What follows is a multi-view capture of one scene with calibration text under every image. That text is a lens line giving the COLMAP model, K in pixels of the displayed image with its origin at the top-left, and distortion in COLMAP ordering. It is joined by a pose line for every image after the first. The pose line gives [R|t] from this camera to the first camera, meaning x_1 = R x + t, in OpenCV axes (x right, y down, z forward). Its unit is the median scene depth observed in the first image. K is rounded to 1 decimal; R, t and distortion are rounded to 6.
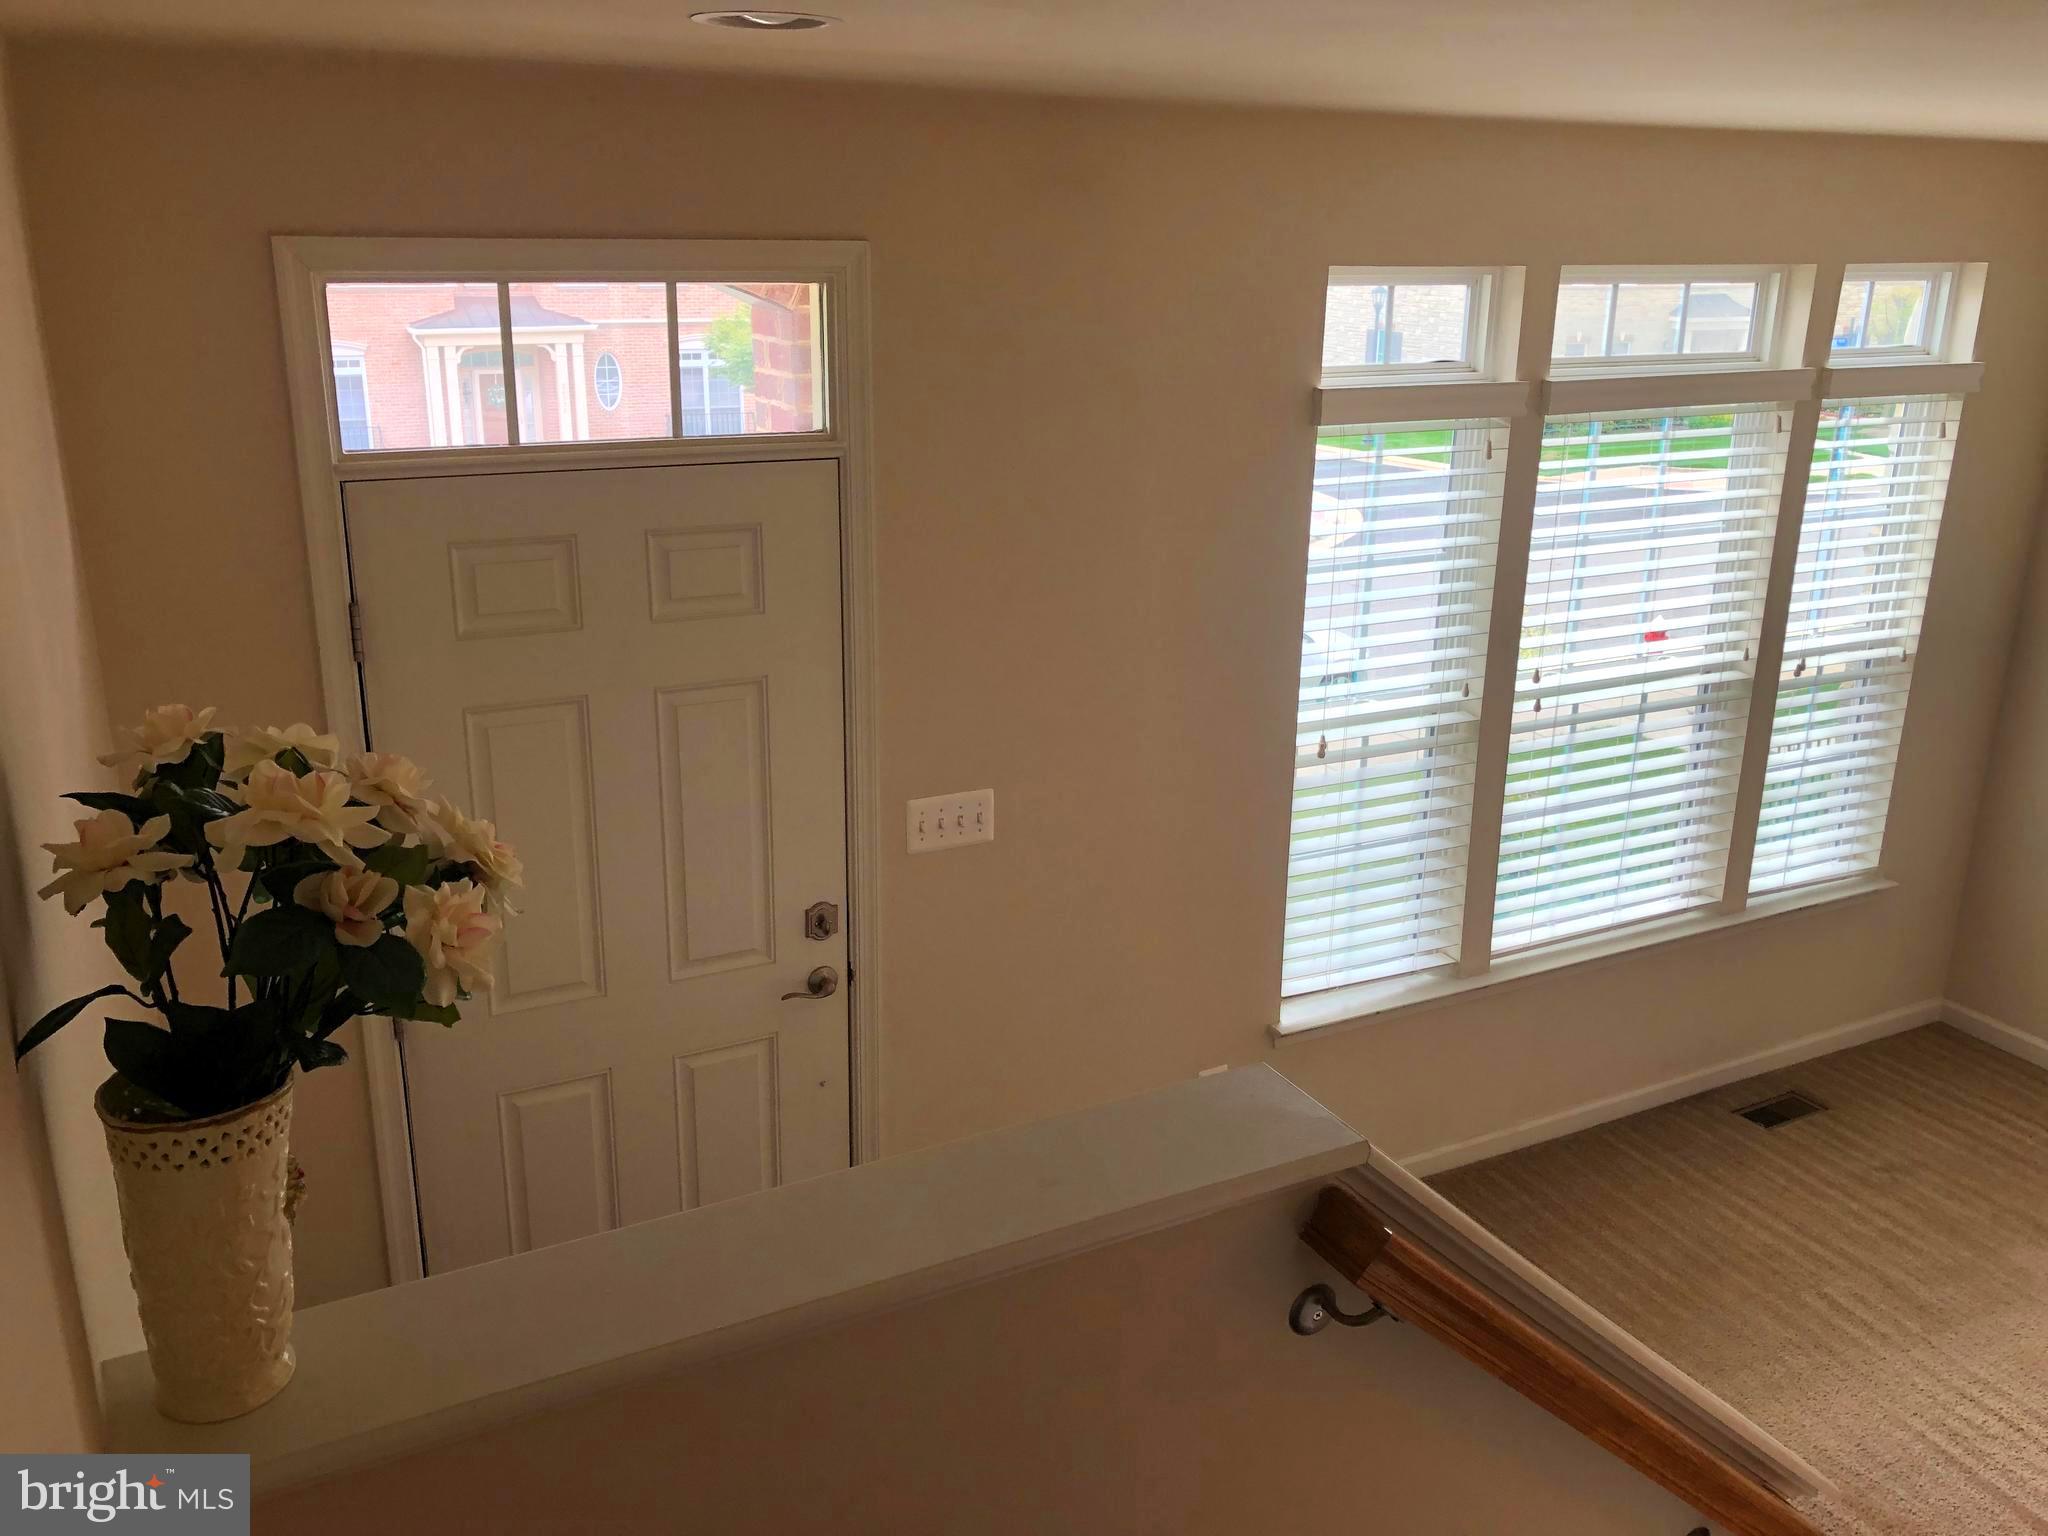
lens RADIAL K [[1656.2, 0, 1026.6], [0, 1656.2, 757.9], [0, 0, 1]] dist [0.004655, -0.004987]
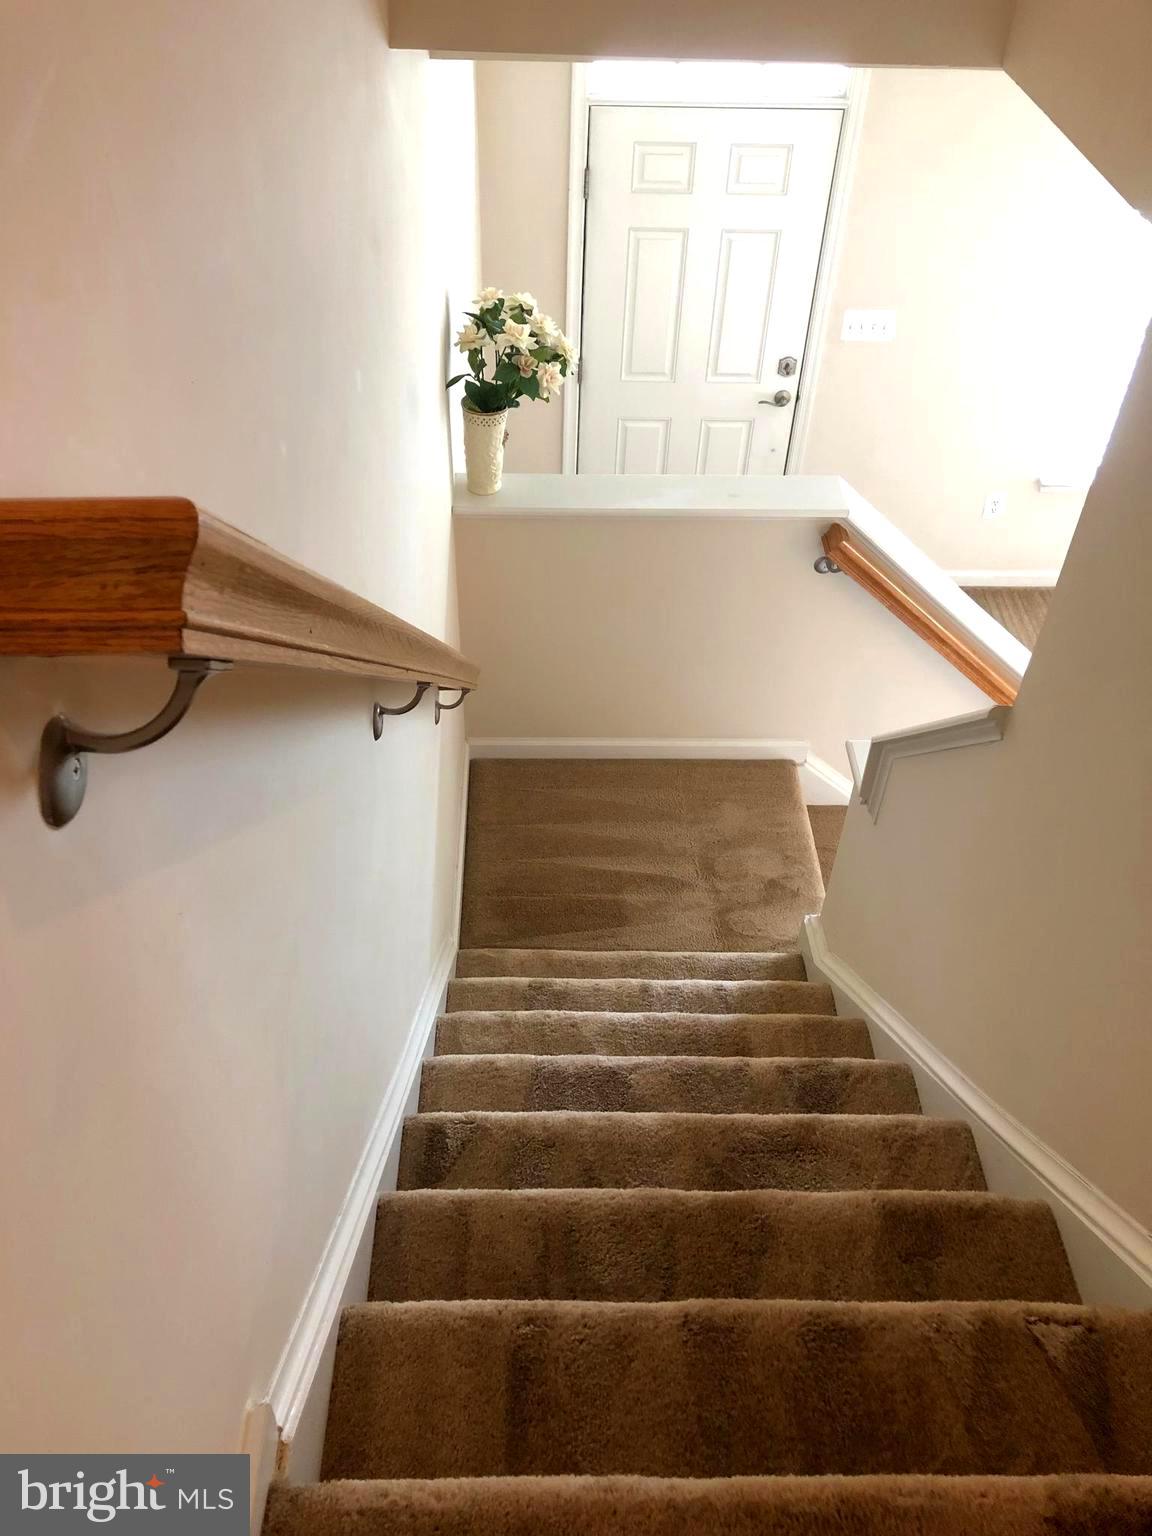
lens RADIAL K [[1242.1, 0, 574.7], [0, 1242.1, 772.6], [0, 0, 1]] dist [0.004655, -0.004987]
pose [[0.894268, 0.316683, -0.316223, 0.815779], [-0.143249, 0.871970, 0.468133, -0.411066], [0.423987, -0.373338, 0.825139, -1.510469]]
